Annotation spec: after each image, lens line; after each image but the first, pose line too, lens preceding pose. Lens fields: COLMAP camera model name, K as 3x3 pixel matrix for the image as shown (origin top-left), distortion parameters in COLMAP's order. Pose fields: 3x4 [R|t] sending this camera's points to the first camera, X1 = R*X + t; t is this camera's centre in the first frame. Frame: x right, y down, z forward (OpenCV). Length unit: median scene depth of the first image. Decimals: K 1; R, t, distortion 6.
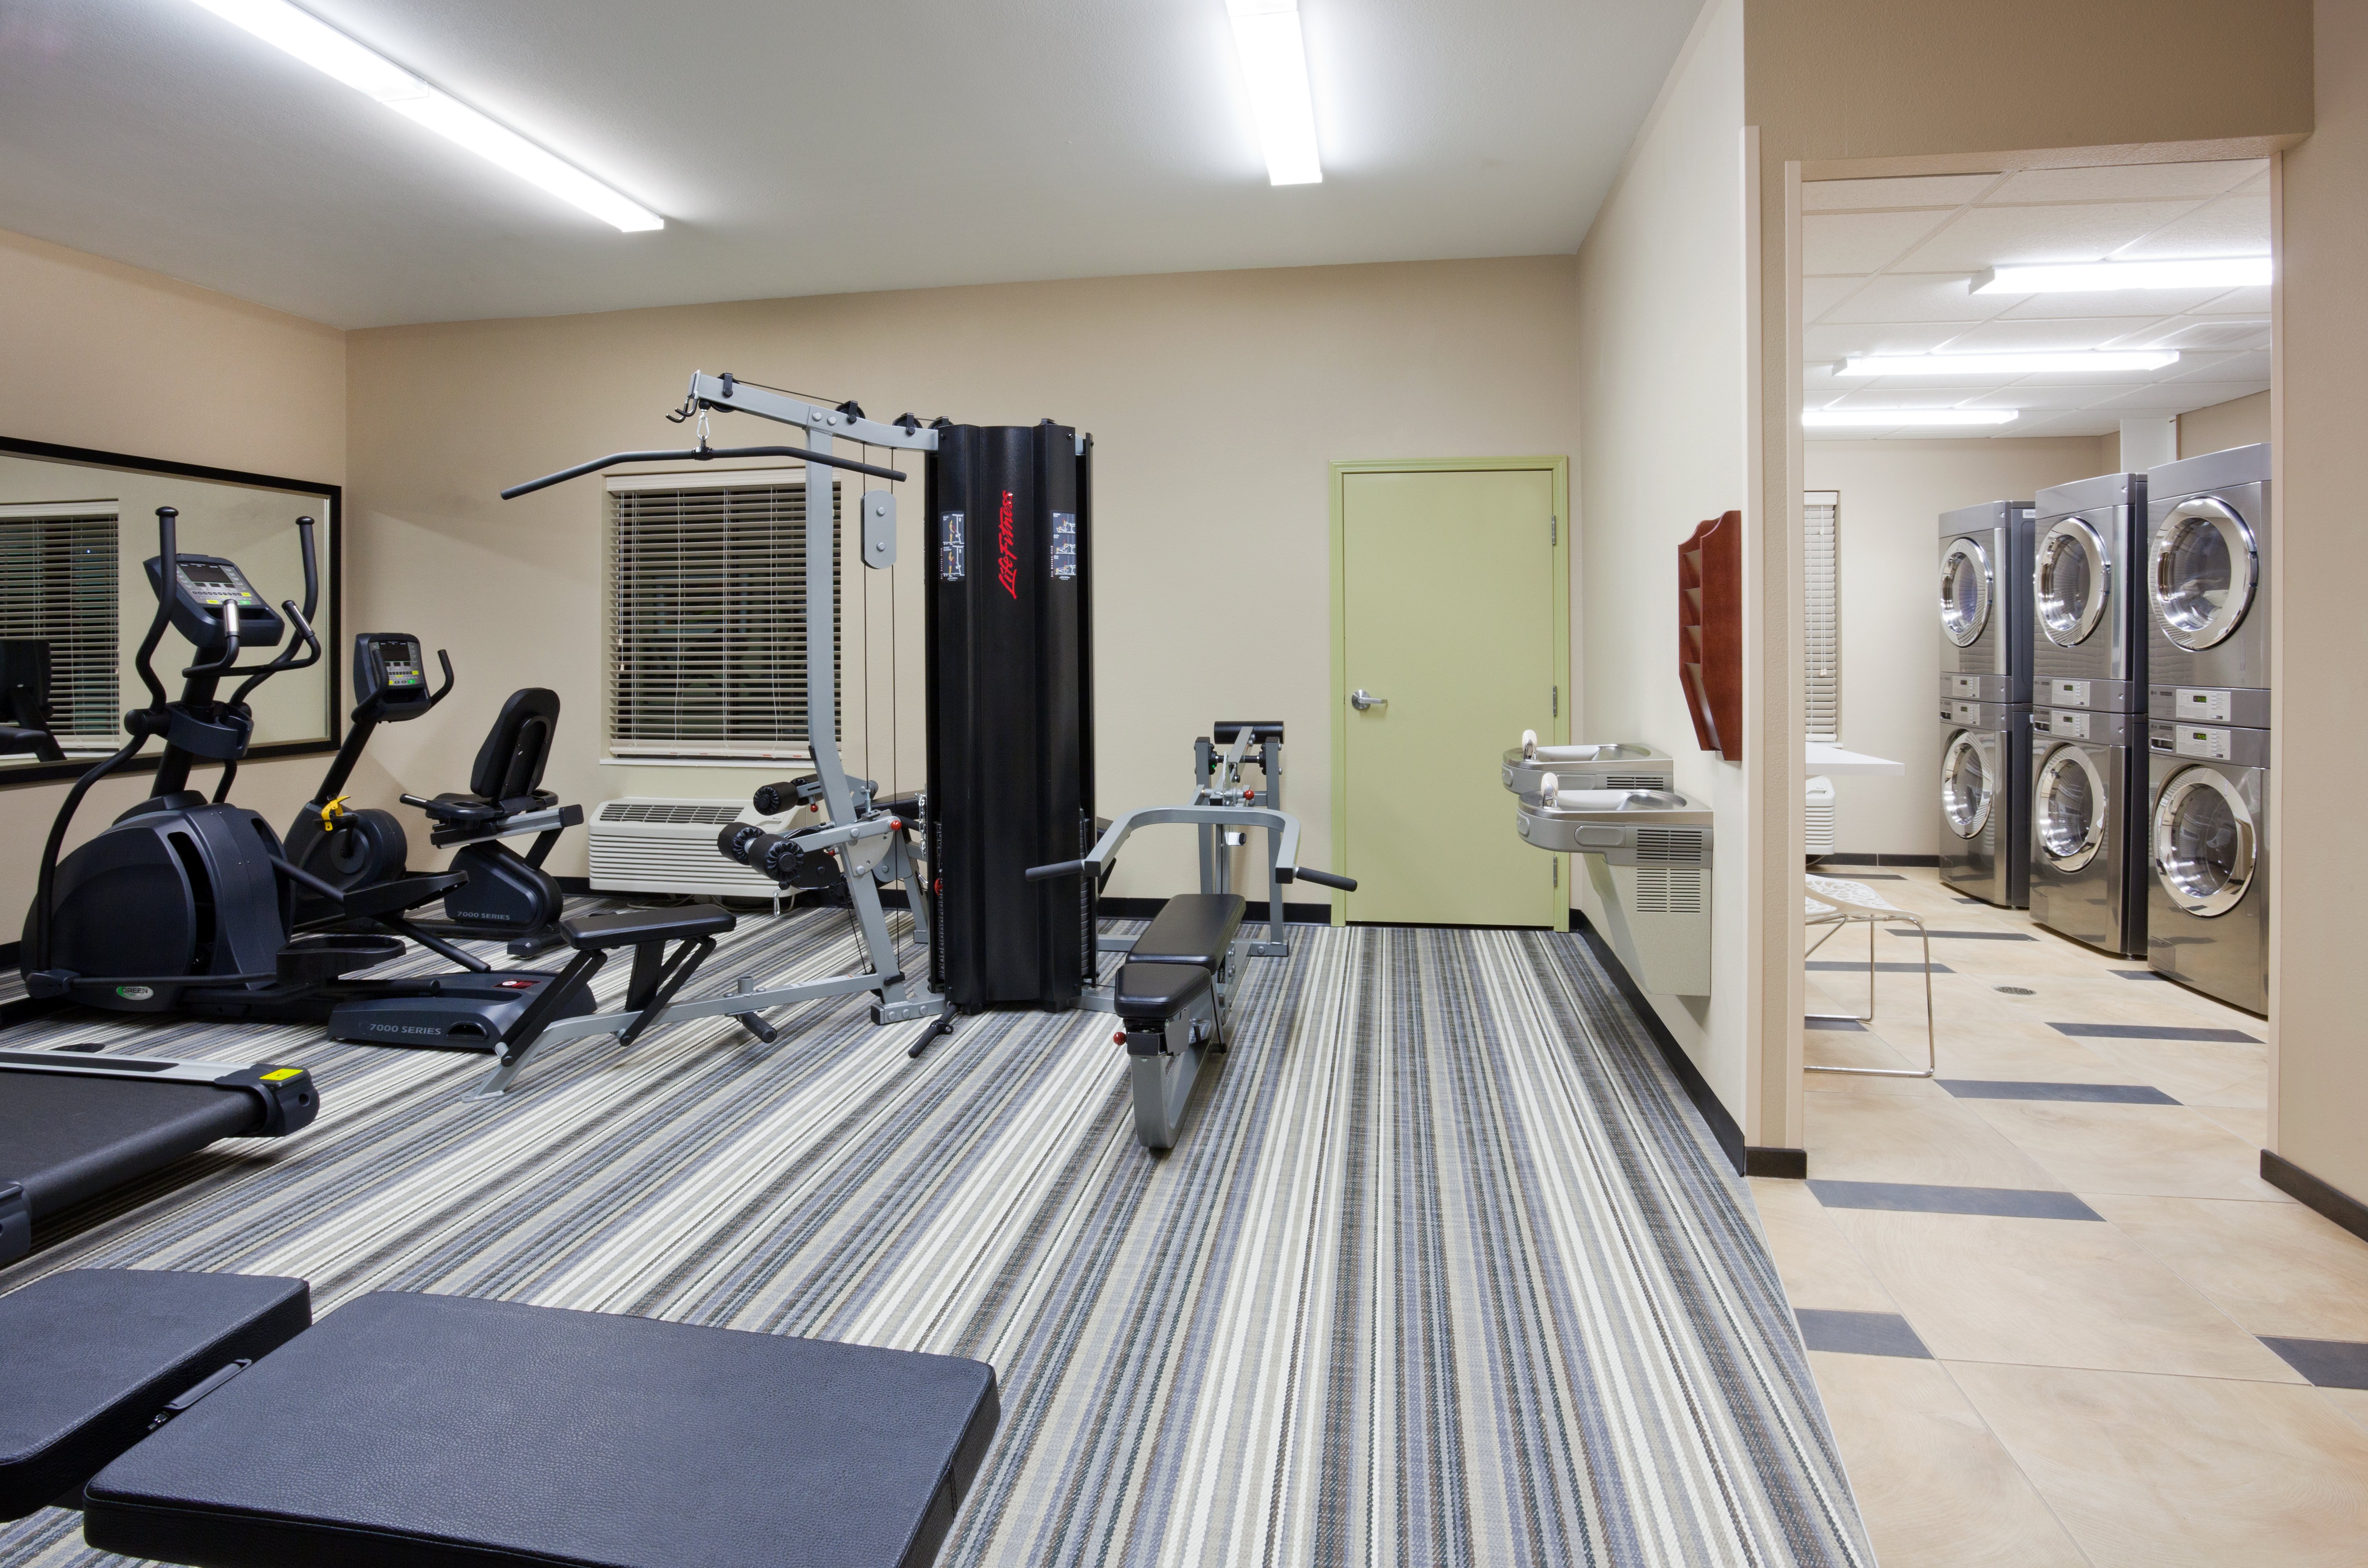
lens RADIAL K [[1298.8, 0, 1168.7], [0, 1298.8, 792.2], [0, 0, 1]] dist [-0.057064, 0.023337]
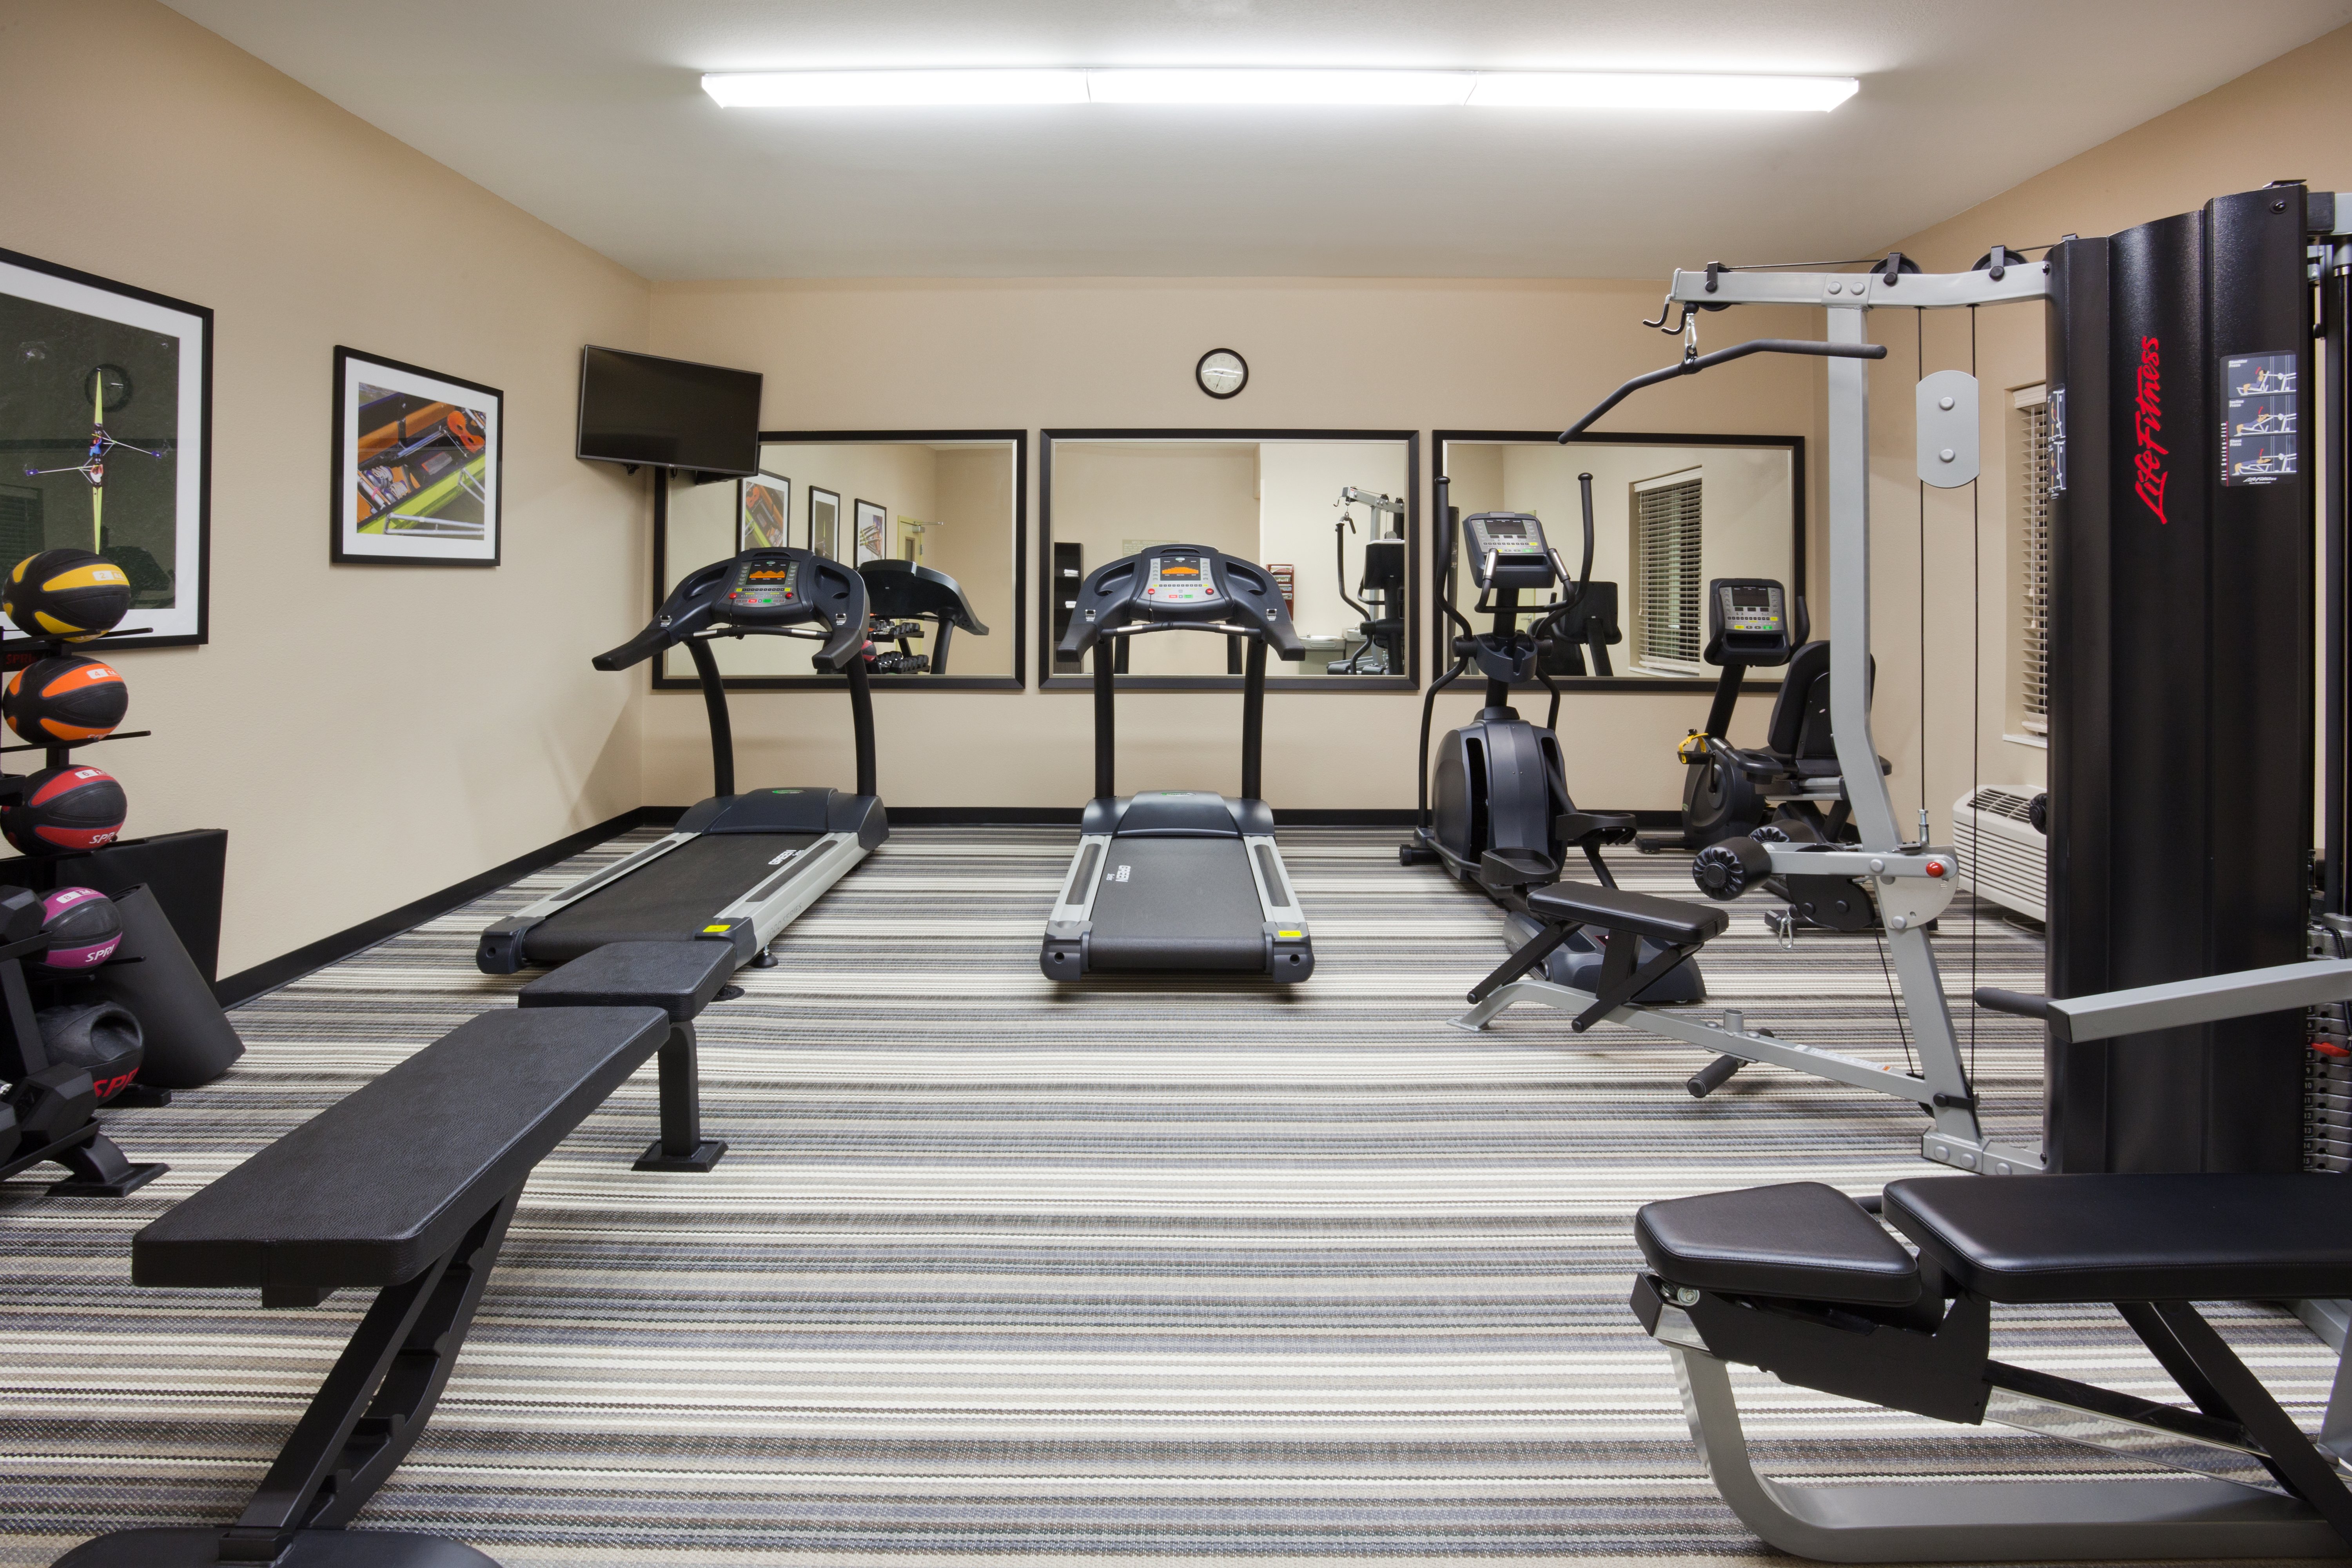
lens RADIAL K [[1290.2, 0, 1166.0], [0, 1290.2, 780.3], [0, 0, 1]] dist [-0.057064, 0.023337]
pose [[0.163777, 0.145360, -0.975729, 0.383796], [-0.118463, 0.984825, 0.126831, -0.052193], [0.979359, 0.094816, 0.178512, 0.468431]]
